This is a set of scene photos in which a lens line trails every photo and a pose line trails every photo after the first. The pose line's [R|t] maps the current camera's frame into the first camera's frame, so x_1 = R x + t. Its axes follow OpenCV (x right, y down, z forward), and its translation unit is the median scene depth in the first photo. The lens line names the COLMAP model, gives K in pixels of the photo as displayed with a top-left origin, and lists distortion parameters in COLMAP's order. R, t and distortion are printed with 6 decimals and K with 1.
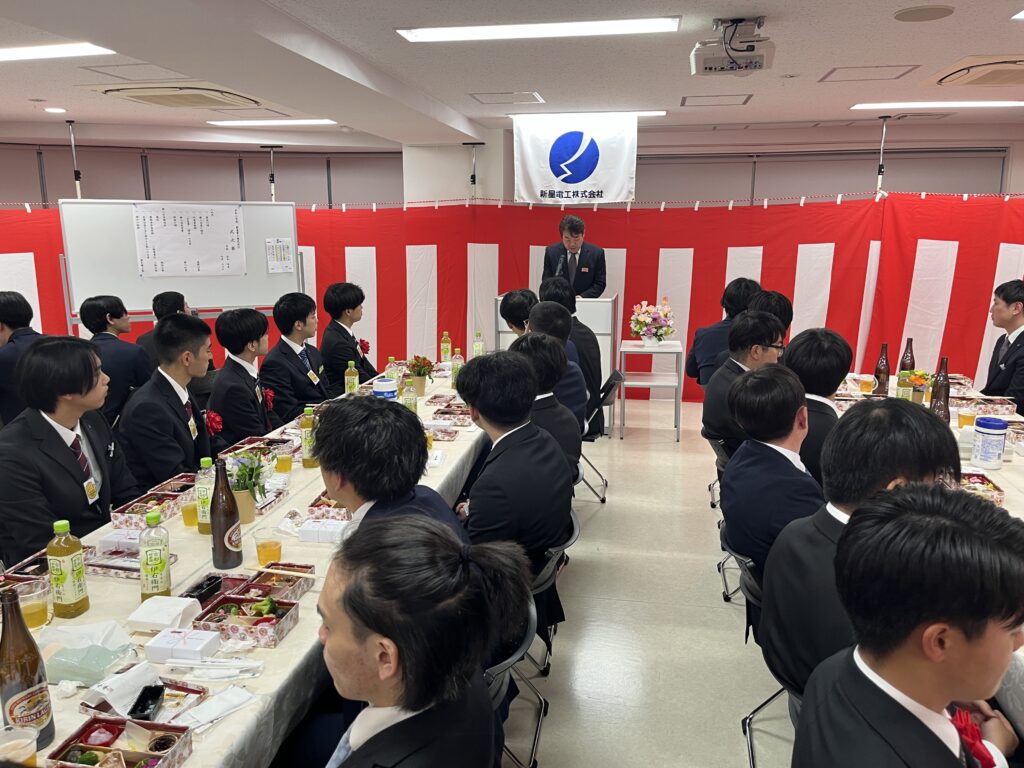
lens RADIAL K [[758.6, 0, 512.0], [0, 758.6, 377.1], [0, 0, 1]] dist [0.039678, -0.047883]
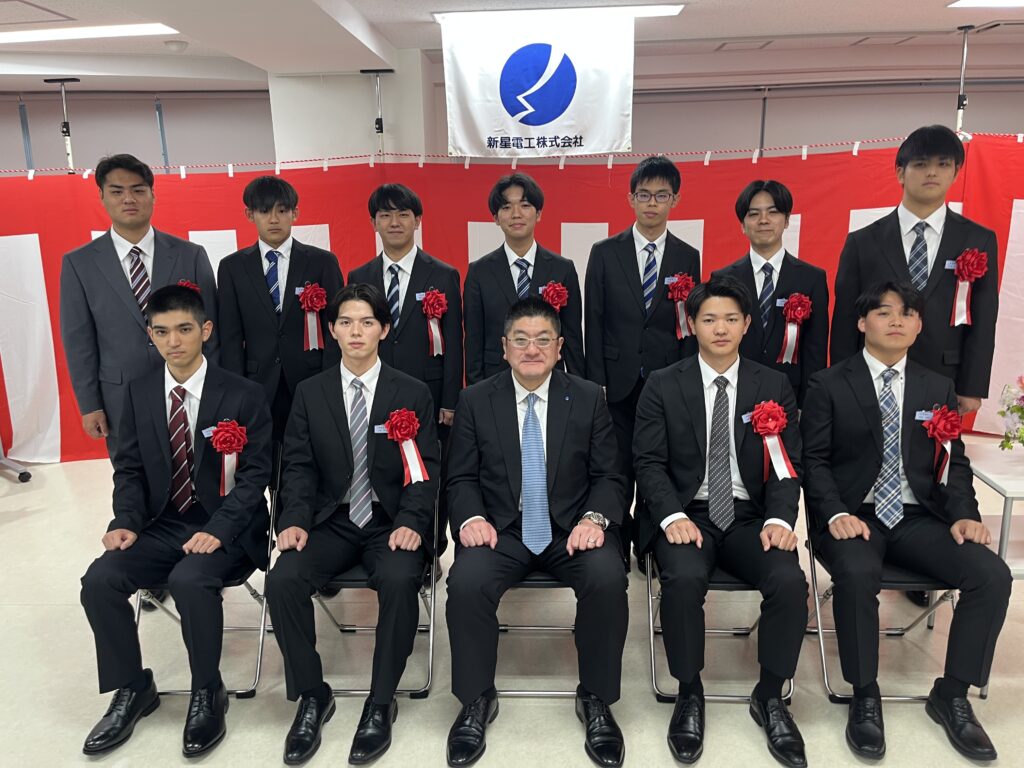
lens RADIAL K [[775.1, 0, 503.4], [0, 775.1, 384.7], [0, 0, 1]] dist [0.028625, -0.036949]
pose [[0.991511, -0.052740, 0.118848, -0.039614], [0.048001, 0.997948, 0.042385, -0.060836], [-0.120839, -0.036320, 0.992007, 0.327530]]
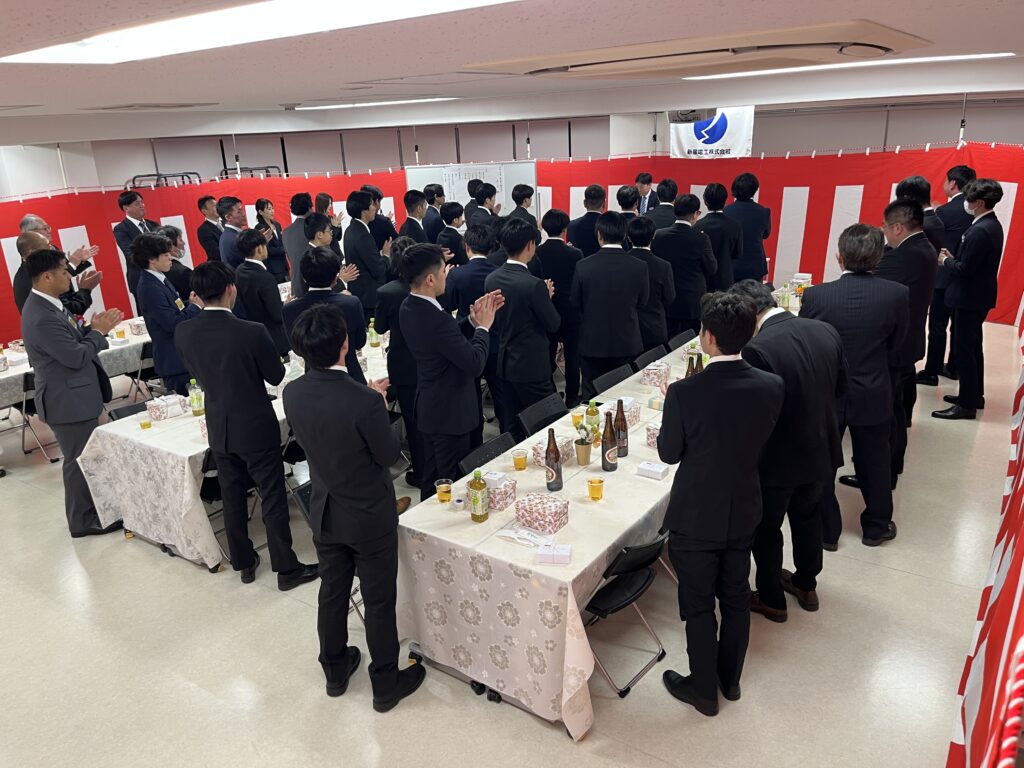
lens RADIAL K [[758.6, 0, 510.4], [0, 758.6, 377.6], [0, 0, 1]] dist [0.039678, -0.047883]
pose [[0.906361, 0.092753, -0.412198, 0.368909], [-0.036851, 0.989242, 0.141571, -0.008676], [0.420894, -0.113125, 0.900028, -0.496329]]
